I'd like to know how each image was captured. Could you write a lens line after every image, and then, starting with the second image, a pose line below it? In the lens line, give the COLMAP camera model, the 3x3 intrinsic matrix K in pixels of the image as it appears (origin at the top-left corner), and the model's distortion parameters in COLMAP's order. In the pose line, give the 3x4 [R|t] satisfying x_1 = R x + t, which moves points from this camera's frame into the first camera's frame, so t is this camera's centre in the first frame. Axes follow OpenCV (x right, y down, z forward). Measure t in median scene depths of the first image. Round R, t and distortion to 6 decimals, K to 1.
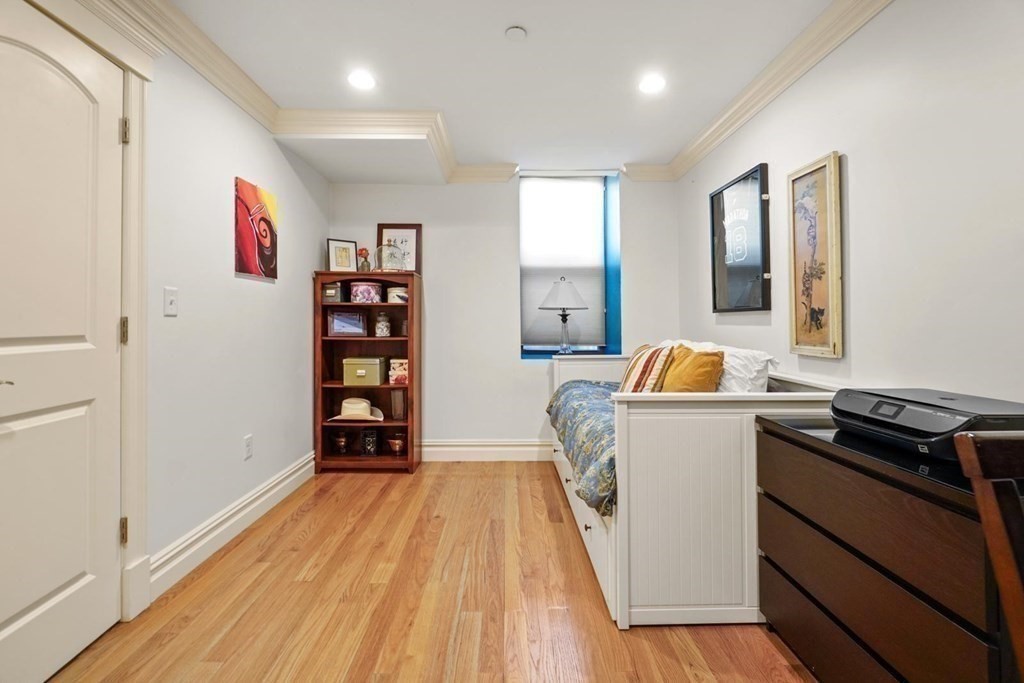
lens RADIAL K [[446.2, 0, 510.2], [0, 446.2, 329.7], [0, 0, 1]] dist [-0.001432, -0.000401]
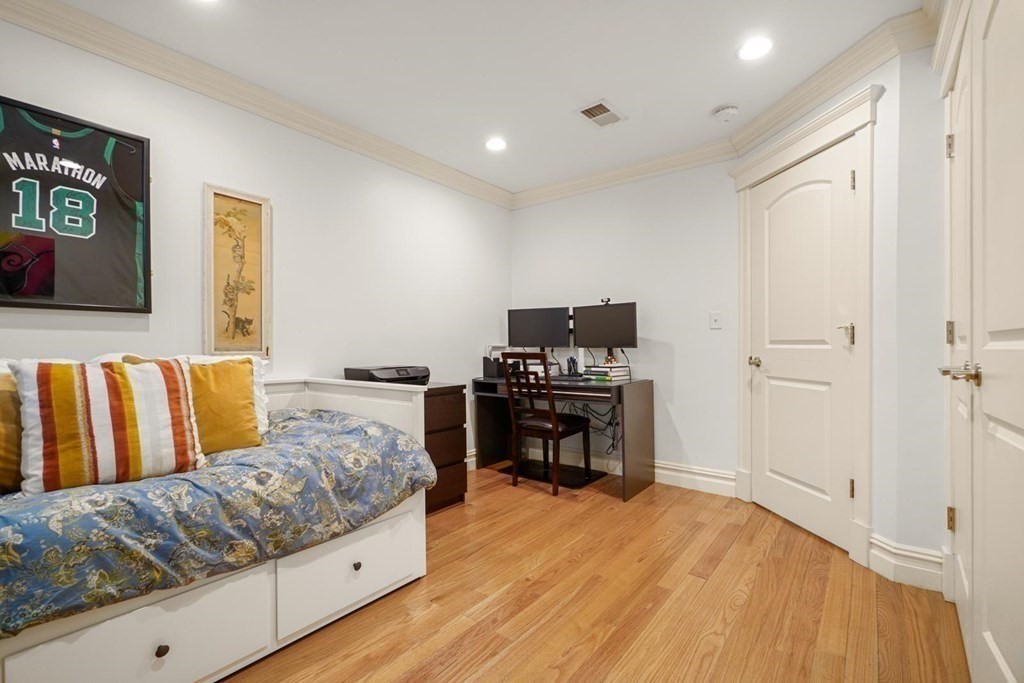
lens RADIAL K [[456.1, 0, 508.9], [0, 456.1, 338.5], [0, 0, 1]] dist [-0.063146, 0.022474]
pose [[-0.781312, 0.009013, 0.624075, -0.576196], [0.006900, 0.999959, -0.005804, 0.016674], [-0.624102, -0.000228, -0.781343, 1.458321]]
